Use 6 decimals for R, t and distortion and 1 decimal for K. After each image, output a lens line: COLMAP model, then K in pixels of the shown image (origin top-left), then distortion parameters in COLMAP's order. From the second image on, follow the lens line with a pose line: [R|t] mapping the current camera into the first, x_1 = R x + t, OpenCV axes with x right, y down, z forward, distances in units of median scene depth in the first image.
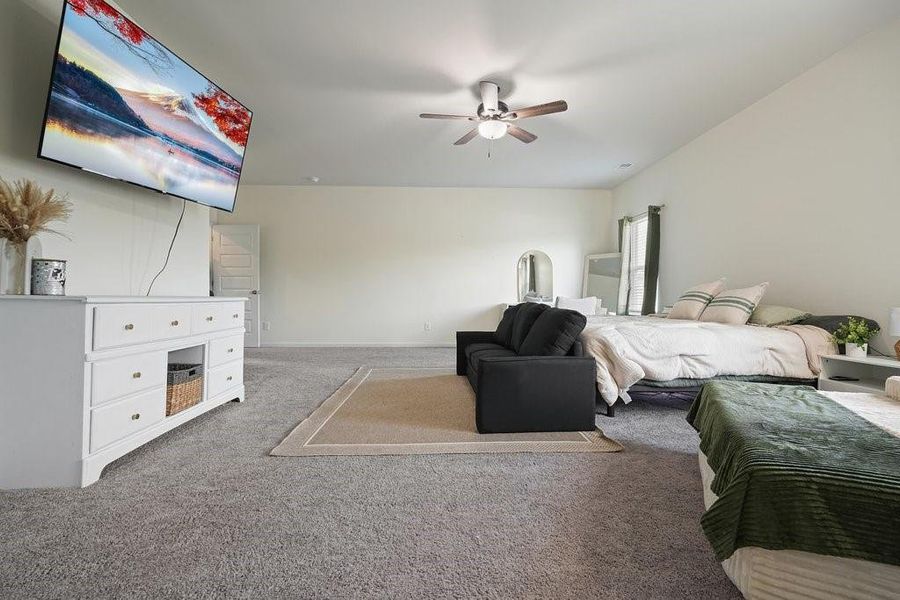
lens RADIAL K [[399.0, 0, 450.0], [0, 399.0, 298.7], [0, 0, 1]] dist [-0.006724, 0.000663]
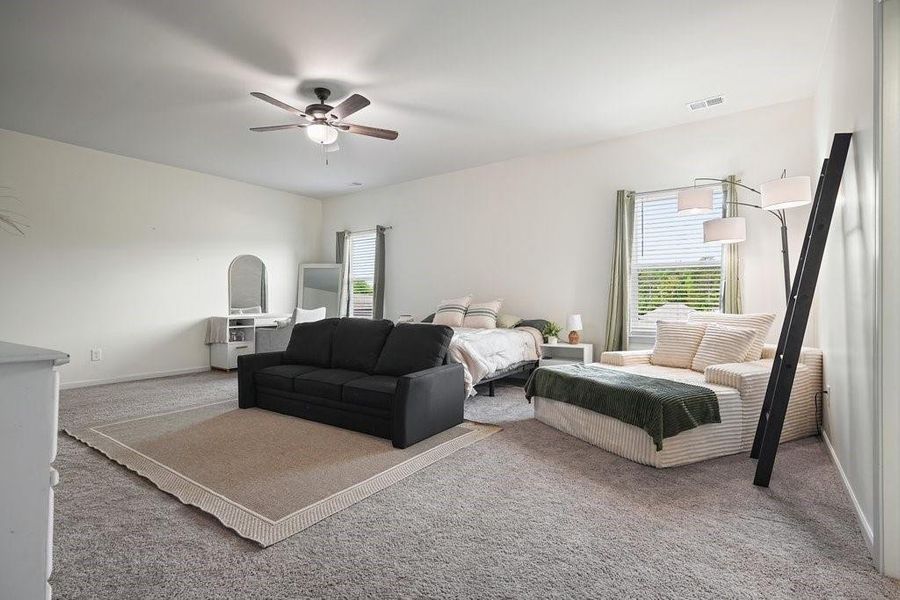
lens RADIAL K [[435.5, 0, 448.0], [0, 435.5, 298.3], [0, 0, 1]] dist [-0.000762, 0.000364]
pose [[0.615254, -0.001828, 0.788327, -0.591279], [0.009210, 0.999946, -0.004870, -0.036843], [-0.788275, 0.010257, 0.615238, 0.166955]]
